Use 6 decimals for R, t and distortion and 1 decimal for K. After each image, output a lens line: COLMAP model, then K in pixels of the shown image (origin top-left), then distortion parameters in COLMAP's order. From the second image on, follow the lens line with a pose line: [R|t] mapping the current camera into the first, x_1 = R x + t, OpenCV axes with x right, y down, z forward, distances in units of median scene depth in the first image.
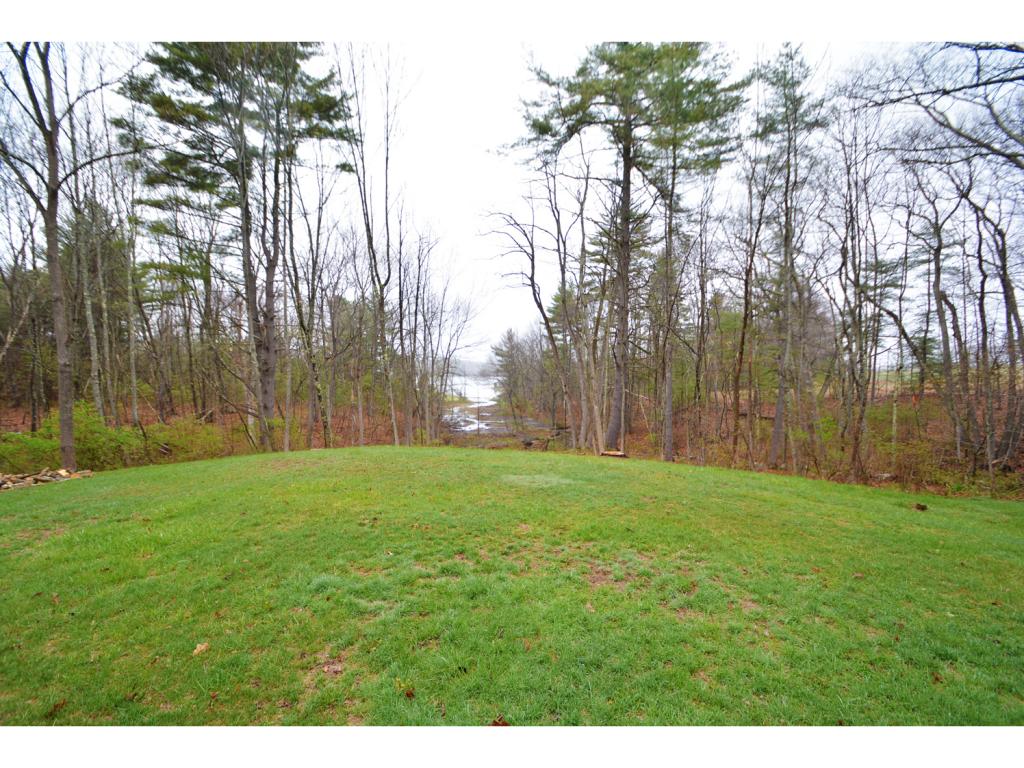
lens RADIAL K [[447.6, 0, 507.5], [0, 447.6, 394.6], [0, 0, 1]] dist [0.012928, -0.016126]
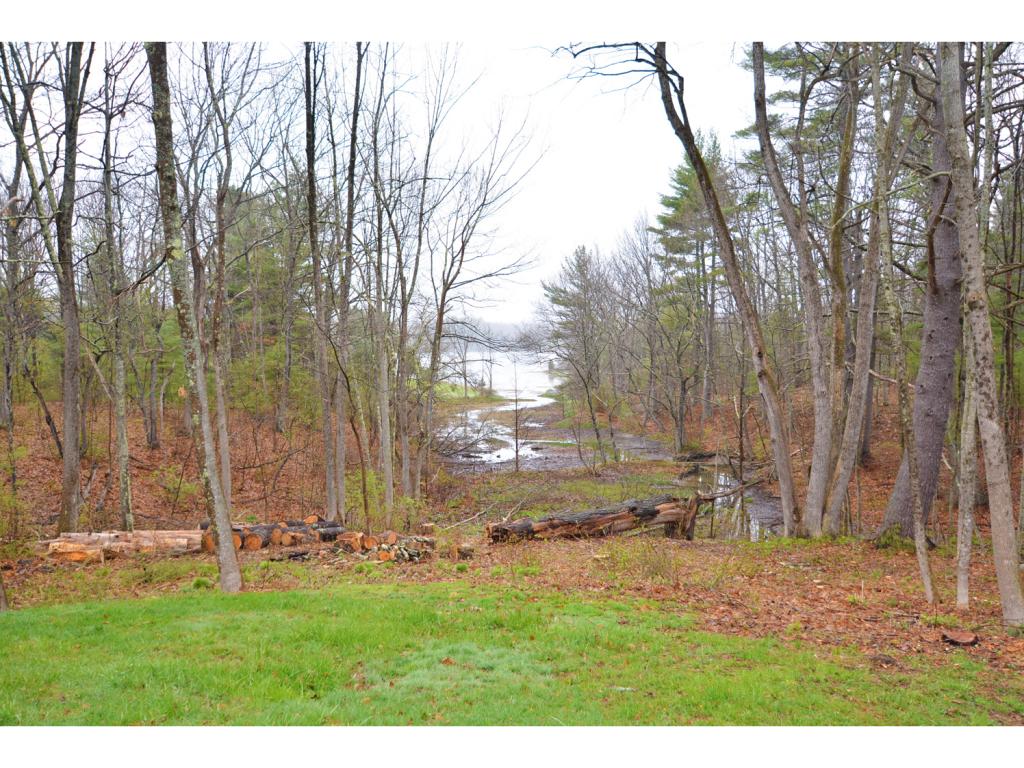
lens RADIAL K [[836.1, 0, 485.0], [0, 836.1, 383.4], [0, 0, 1]] dist [0.000035, -0.000103]
pose [[0.994486, -0.009753, -0.104411, -0.006069], [0.009554, 0.999951, -0.002400, 0.001037], [0.104430, 0.001389, 0.994531, 0.116639]]
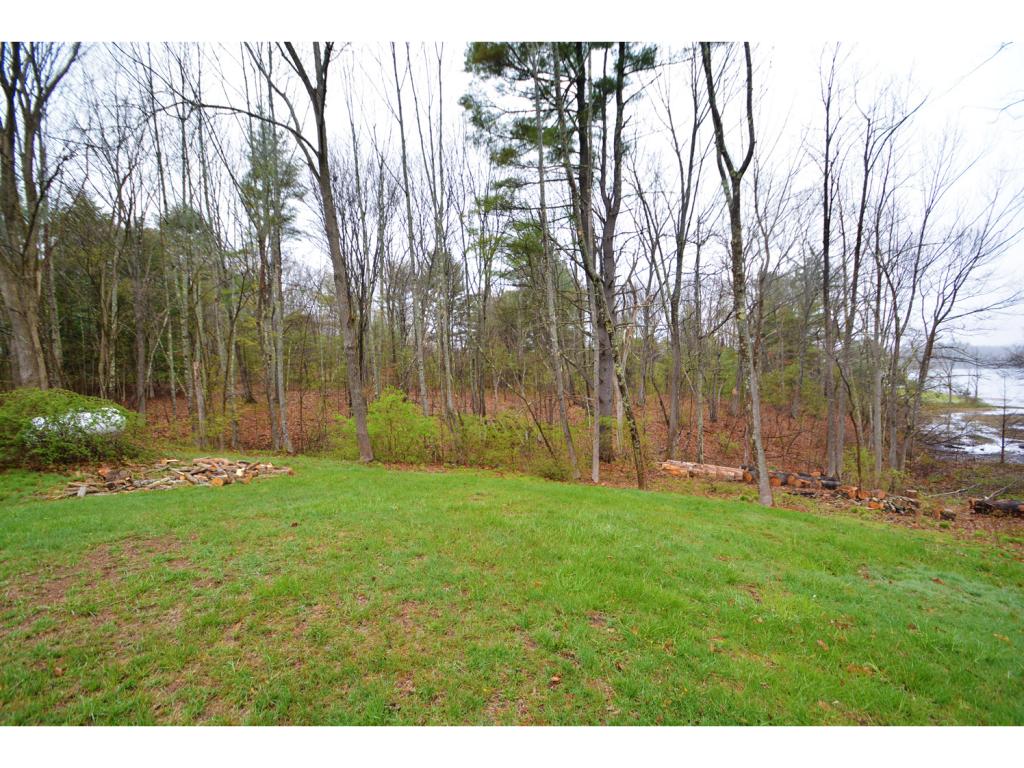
lens RADIAL K [[447.6, 0, 507.5], [0, 447.6, 394.6], [0, 0, 1]] dist [0.012928, -0.016126]
pose [[0.614804, 0.029626, -0.788124, -0.006782], [-0.020596, 0.999557, 0.021506, 0.001076], [0.788411, 0.003010, 0.615141, 0.110261]]
